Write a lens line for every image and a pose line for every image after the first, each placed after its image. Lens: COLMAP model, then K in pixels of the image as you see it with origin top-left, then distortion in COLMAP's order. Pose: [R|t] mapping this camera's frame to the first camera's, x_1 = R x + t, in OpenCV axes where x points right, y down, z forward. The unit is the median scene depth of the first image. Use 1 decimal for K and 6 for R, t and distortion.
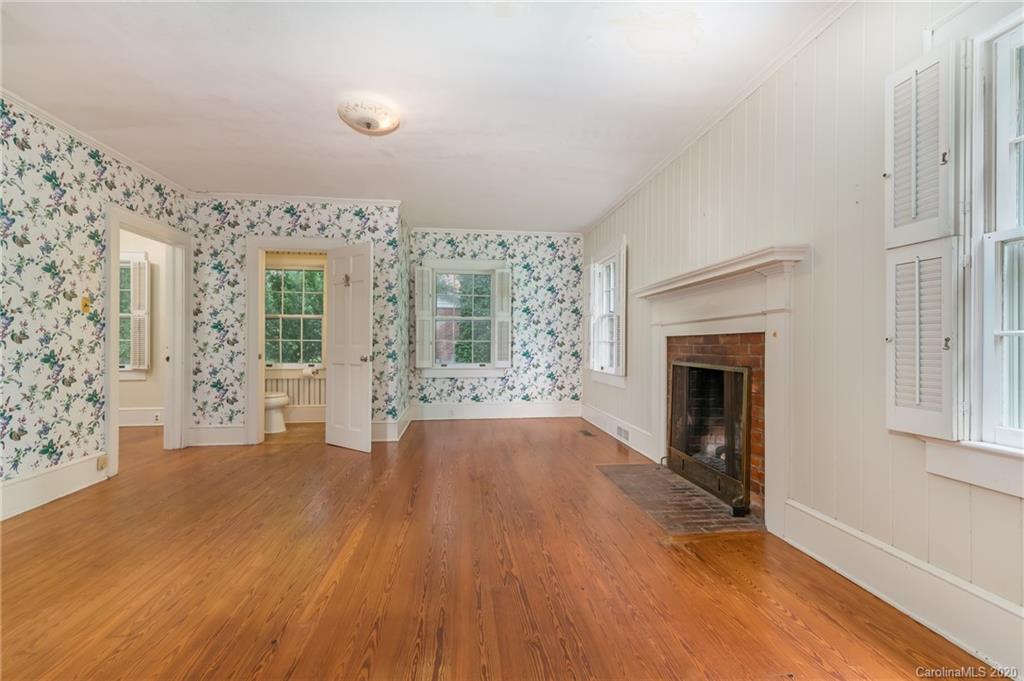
lens RADIAL K [[443.8, 0, 521.3], [0, 443.8, 344.4], [0, 0, 1]] dist [0.013454, 0.000069]
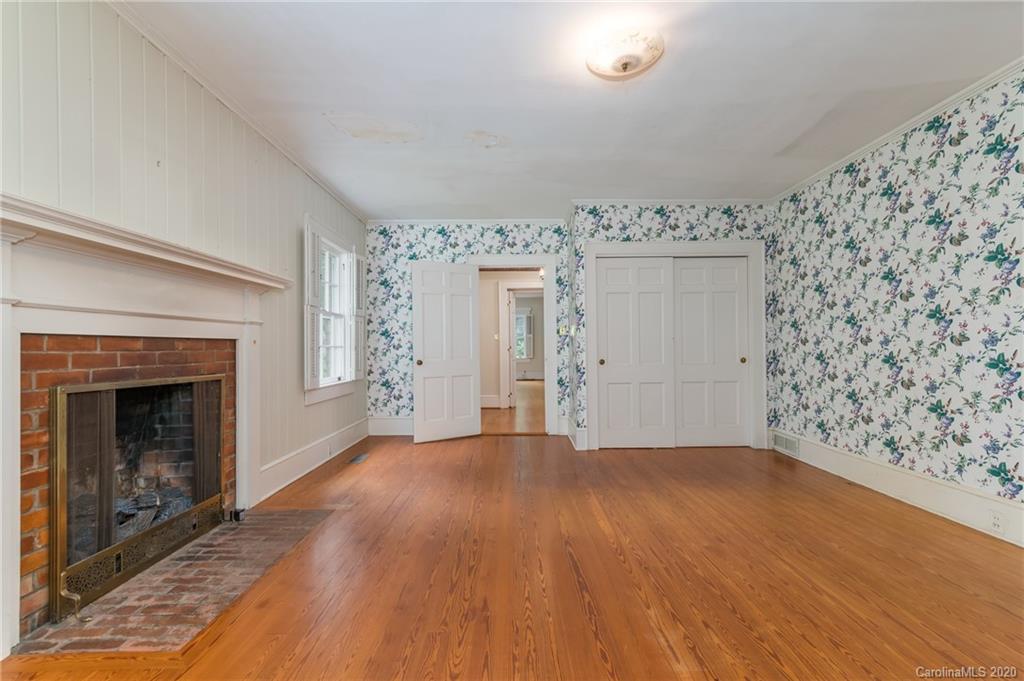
lens RADIAL K [[443.8, 0, 512.1], [0, 443.8, 341.7], [0, 0, 1]] dist [0.013454, 0.000069]
pose [[-0.990880, 0.006934, 0.134571, -0.251652], [0.005135, 0.999893, -0.013708, -0.001192], [-0.134652, -0.012892, -0.990809, 1.793516]]
